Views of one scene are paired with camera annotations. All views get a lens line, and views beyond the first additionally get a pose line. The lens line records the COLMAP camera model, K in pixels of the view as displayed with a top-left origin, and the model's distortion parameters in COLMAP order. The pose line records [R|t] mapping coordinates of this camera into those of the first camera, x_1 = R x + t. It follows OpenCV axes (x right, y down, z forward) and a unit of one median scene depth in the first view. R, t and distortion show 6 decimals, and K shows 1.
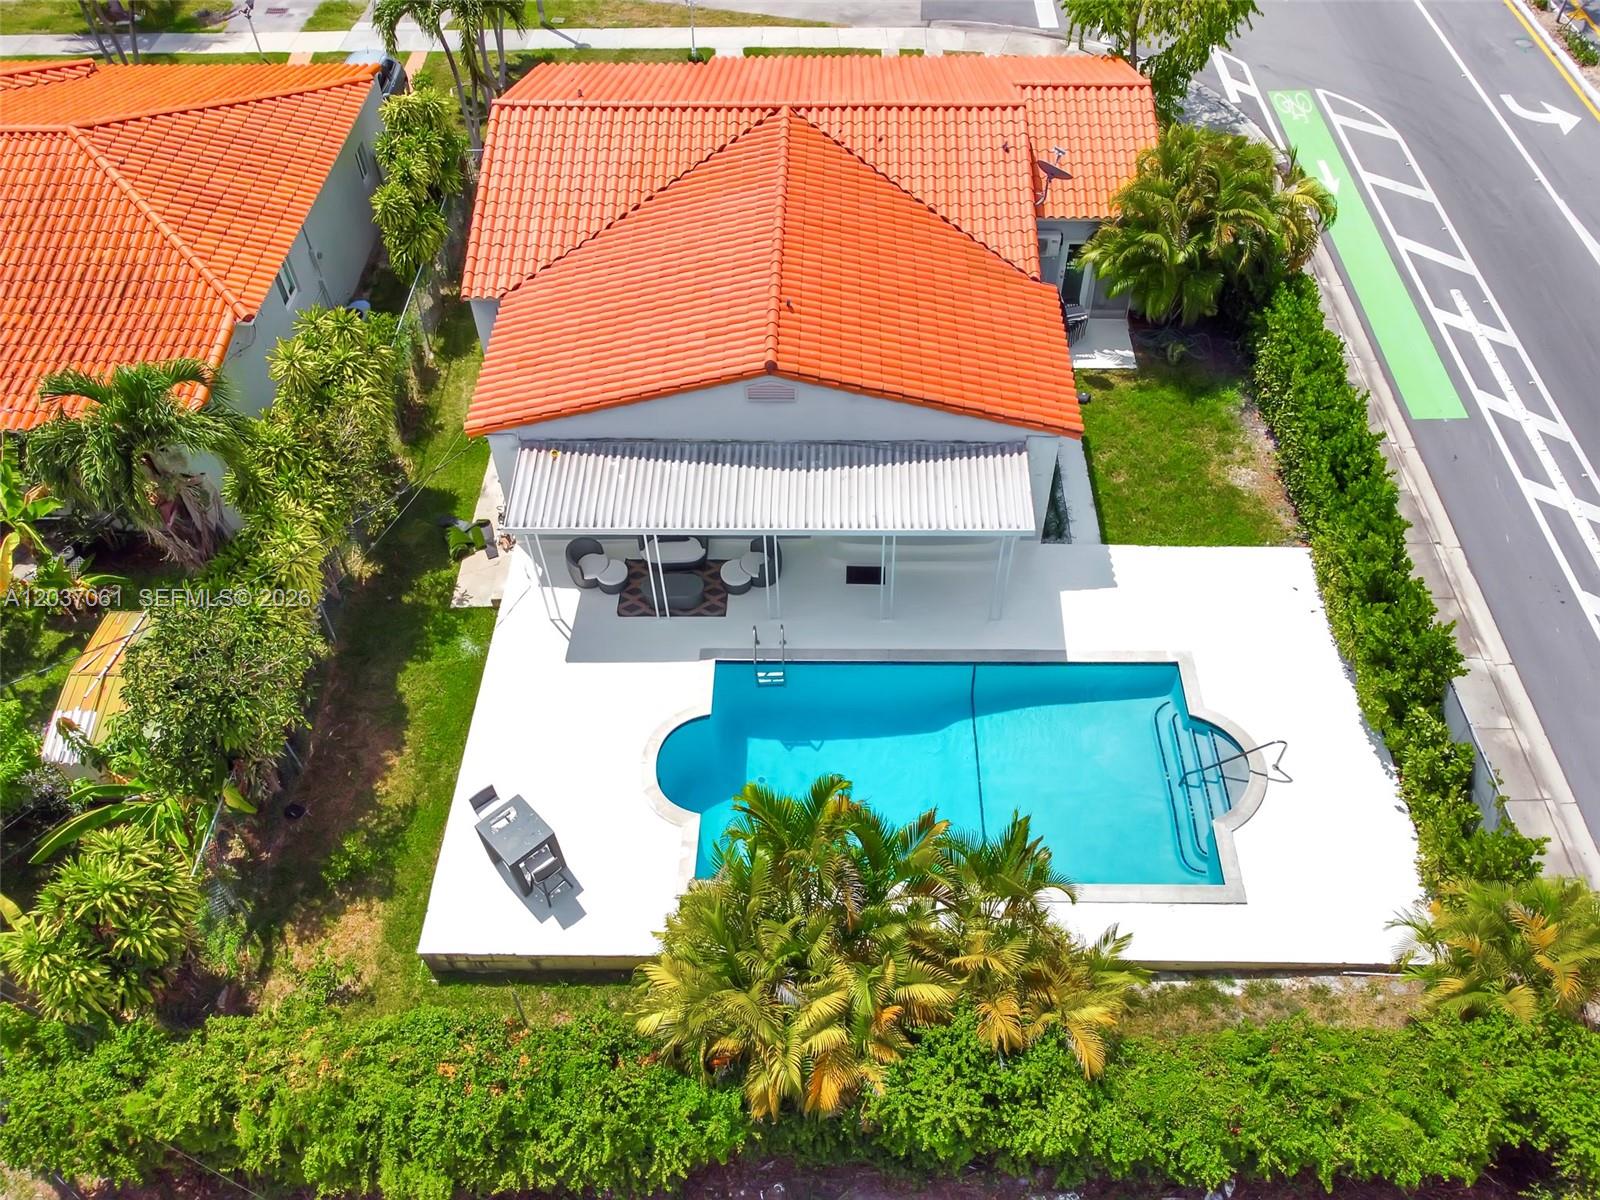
lens RADIAL K [[1235.8, 0, 810.4], [0, 1235.8, 592.2], [0, 0, 1]] dist [0.000673, -0.000213]
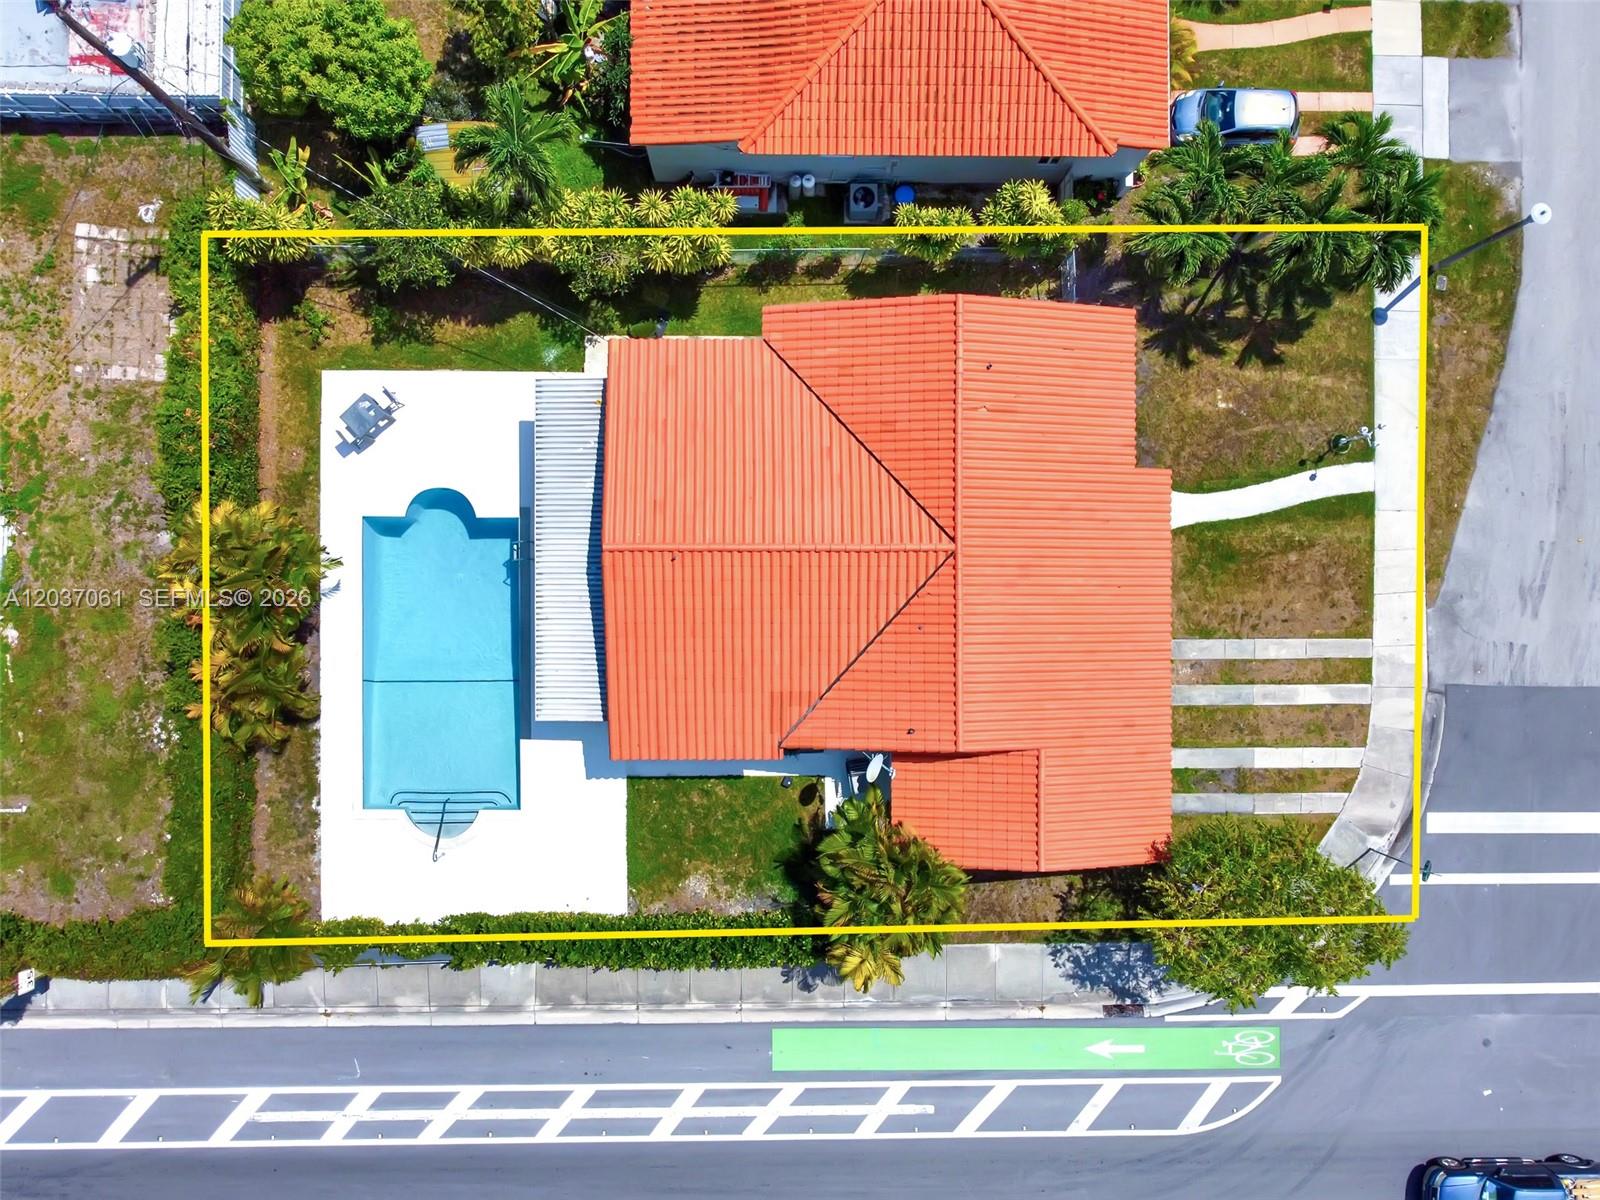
lens RADIAL K [[1235.8, 0, 810.4], [0, 1235.8, 592.2], [0, 0, 1]] dist [0.000673, -0.000213]
pose [[0.018500, 0.999800, 0.007613, 0.011717], [-0.780542, 0.009683, 0.625028, -1.098584], [0.624829, -0.017505, 0.780565, 0.001678]]
